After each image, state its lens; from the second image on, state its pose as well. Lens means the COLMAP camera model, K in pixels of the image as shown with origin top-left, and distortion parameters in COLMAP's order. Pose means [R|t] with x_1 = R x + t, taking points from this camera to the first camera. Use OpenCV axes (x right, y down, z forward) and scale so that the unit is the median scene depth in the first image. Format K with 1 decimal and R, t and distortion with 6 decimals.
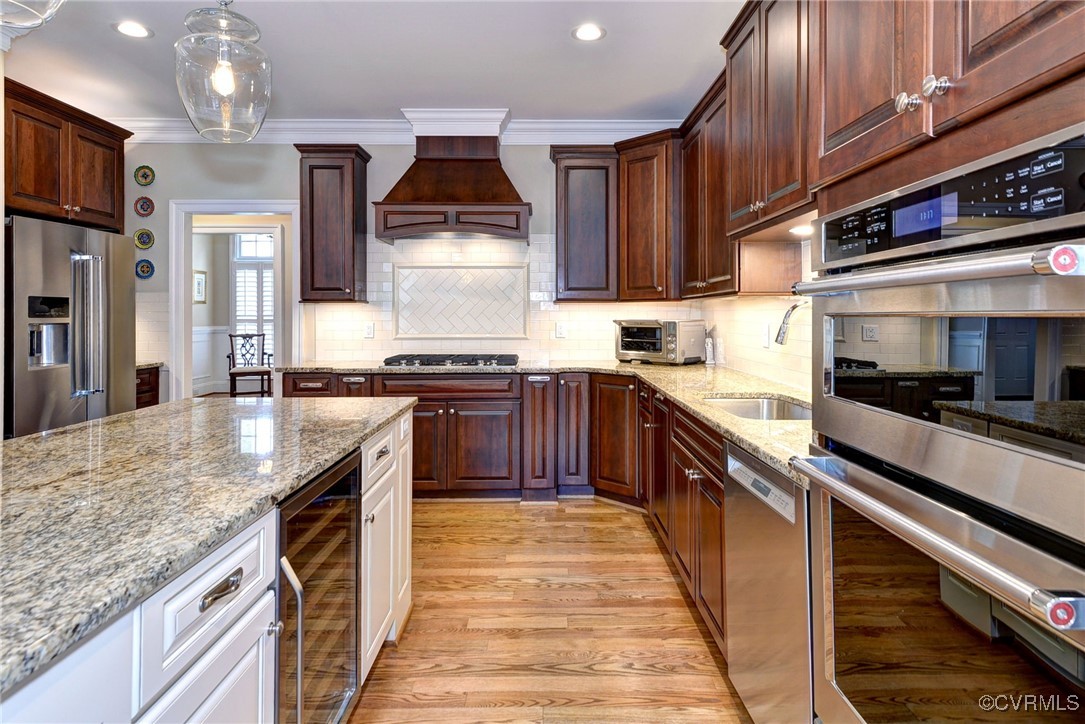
lens RADIAL K [[623.6, 0, 544.7], [0, 623.6, 313.5], [0, 0, 1]] dist [0.002524, 0.000948]
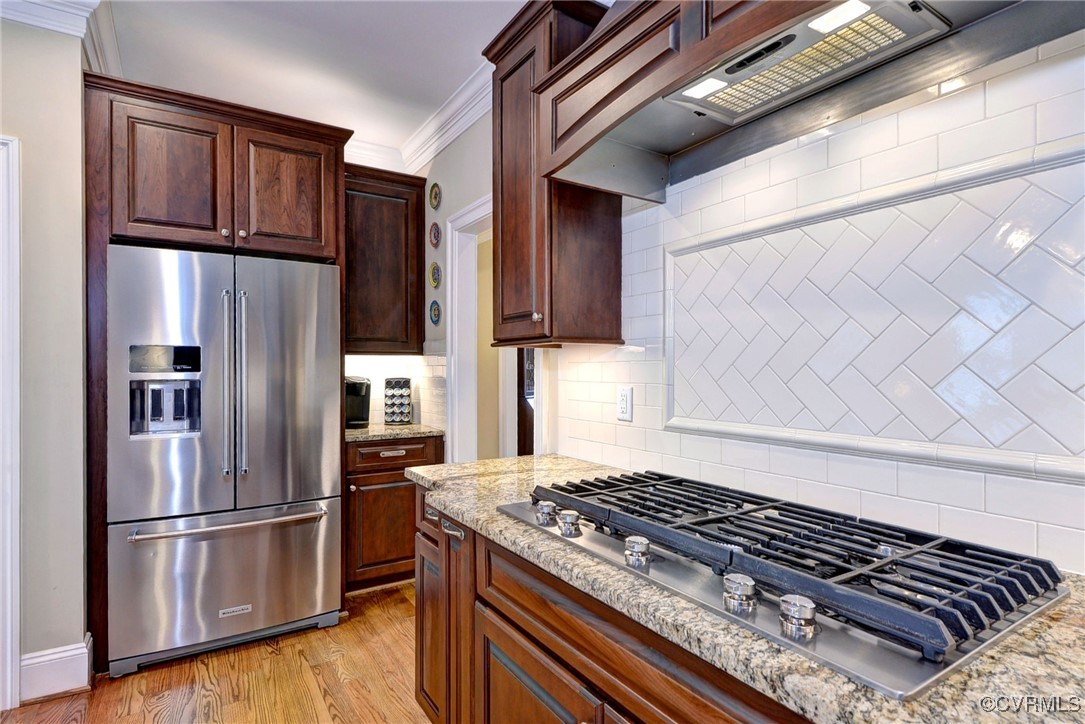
lens RADIAL K [[544.7, 0, 536.8], [0, 544.7, 364.0], [0, 0, 1]] dist [-0.001316, -0.000391]
pose [[0.529041, -0.007599, -0.848562, 0.025170], [0.000771, 0.999964, -0.008474, 0.001910], [0.848596, 0.003828, 0.529028, 0.951426]]
